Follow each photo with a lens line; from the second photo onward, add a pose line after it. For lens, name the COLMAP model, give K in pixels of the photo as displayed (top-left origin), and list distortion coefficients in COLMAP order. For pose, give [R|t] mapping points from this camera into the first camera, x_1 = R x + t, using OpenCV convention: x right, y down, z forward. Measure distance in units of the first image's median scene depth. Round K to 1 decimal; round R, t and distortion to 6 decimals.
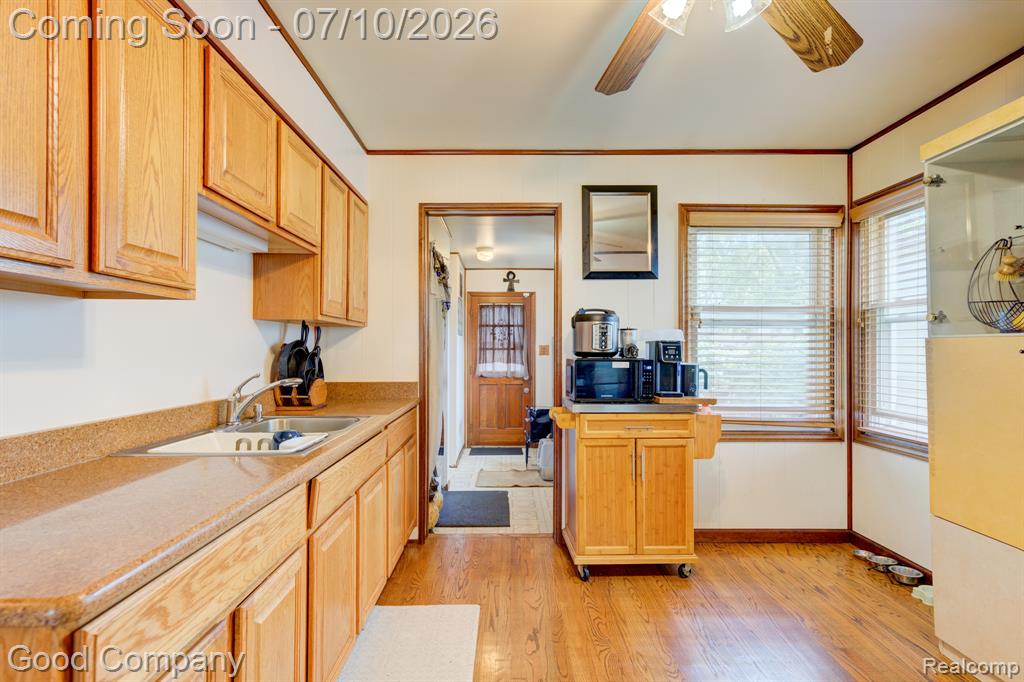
lens RADIAL K [[516.7, 0, 508.9], [0, 516.7, 344.5], [0, 0, 1]] dist [-0.004620, 0.011058]
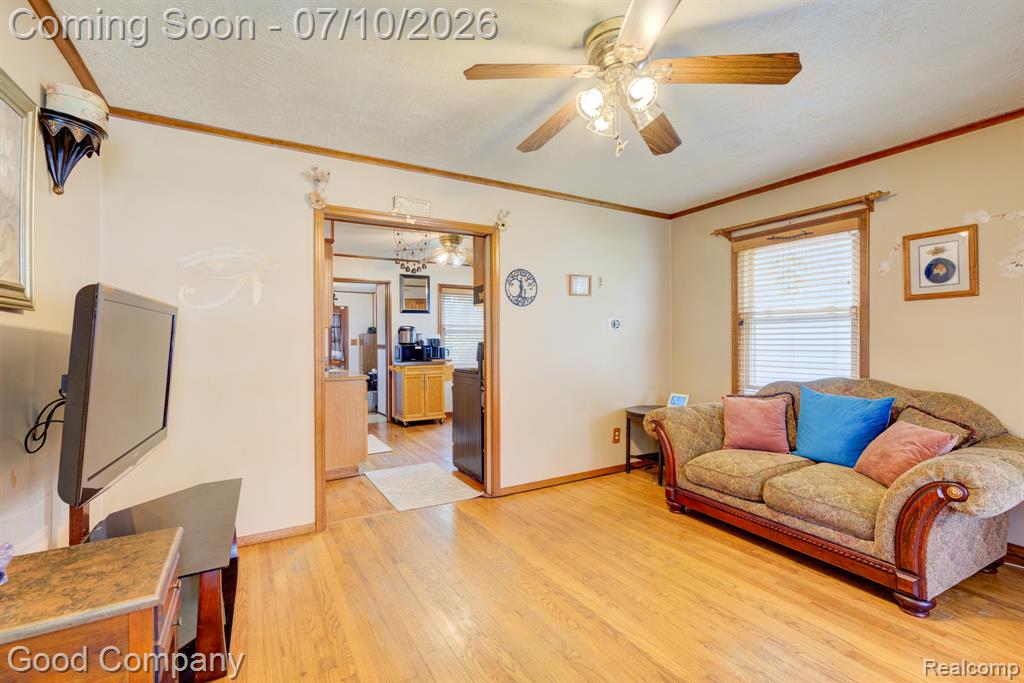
lens RADIAL K [[471.3, 0, 527.6], [0, 471.3, 343.6], [0, 0, 1]] dist [-0.014538, 0.009050]
pose [[0.861000, -0.006305, 0.508565, -0.463882], [-0.001005, 0.999900, 0.014098, -0.014167], [-0.508603, -0.012650, 0.860908, -1.199113]]
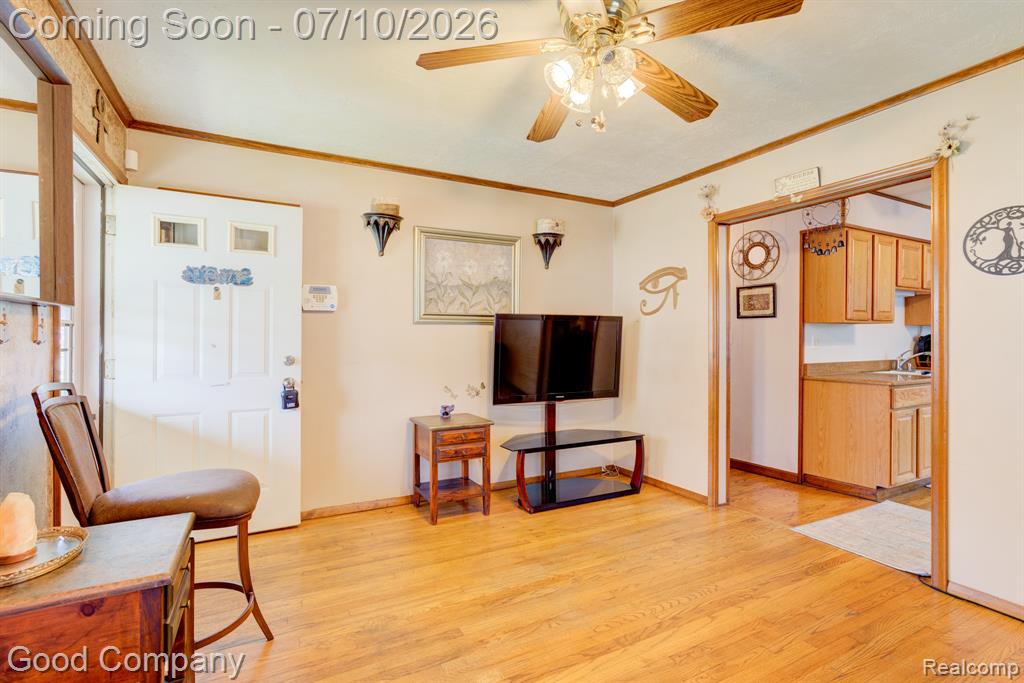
lens RADIAL K [[471.3, 0, 498.9], [0, 471.3, 341.8], [0, 0, 1]] dist [-0.014538, 0.009050]
pose [[0.453969, 0.007433, -0.890987, 0.375108], [0.008087, 0.999890, 0.012462, -0.013314], [0.890981, -0.012862, 0.453858, -1.087660]]
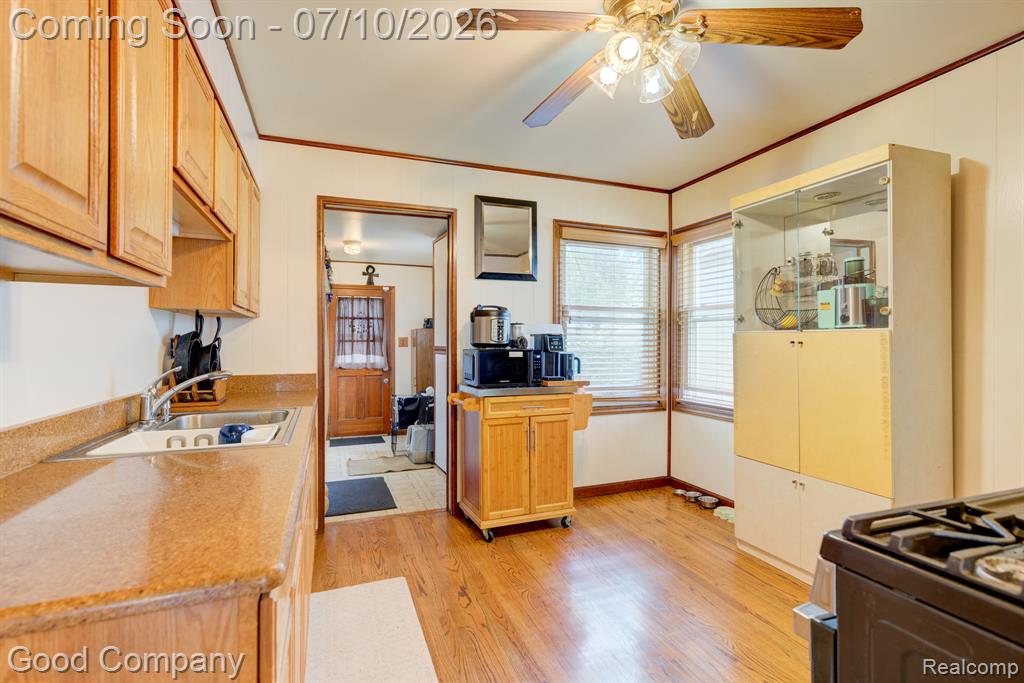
lens RADIAL K [[489.1, 0, 524.0], [0, 489.1, 341.9], [0, 0, 1]] dist [-0.018018, 0.006451]
pose [[0.929358, -0.000696, 0.369179, -0.151705], [-0.002963, 0.999952, 0.009343, 0.000832], [-0.369168, -0.009777, 0.929311, -0.028818]]
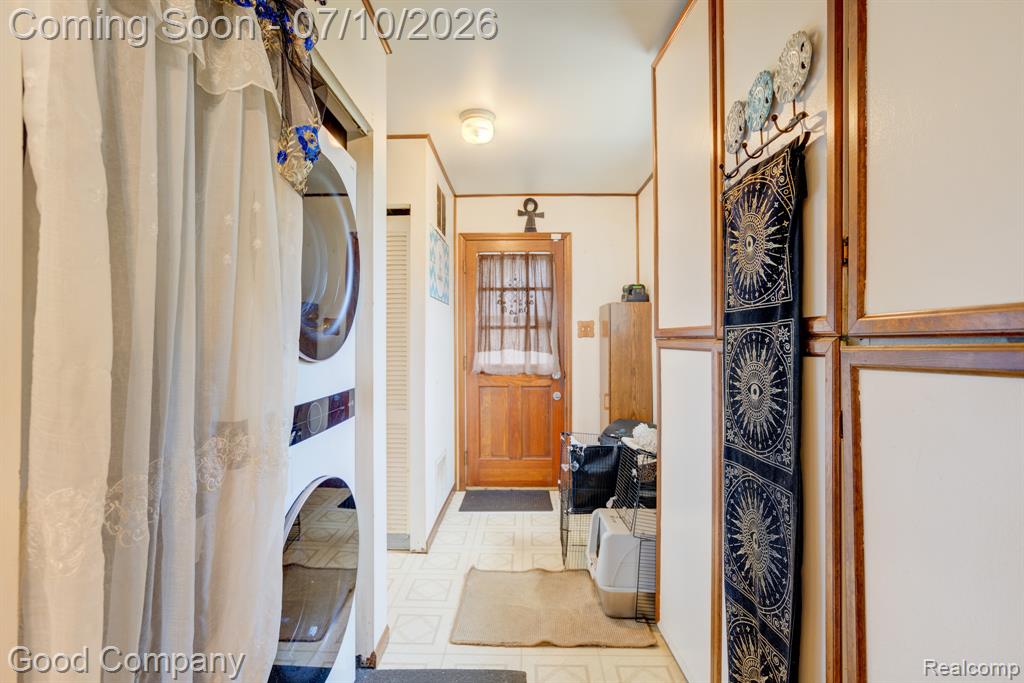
lens RADIAL K [[471.3, 0, 513.8], [0, 471.3, 340.3], [0, 0, 1]] dist [-0.014538, 0.009050]
pose [[0.999514, -0.003884, -0.030926, 0.001650], [0.004202, 0.999939, 0.010198, 0.038713], [0.030884, -0.010323, 0.999470, 0.966653]]
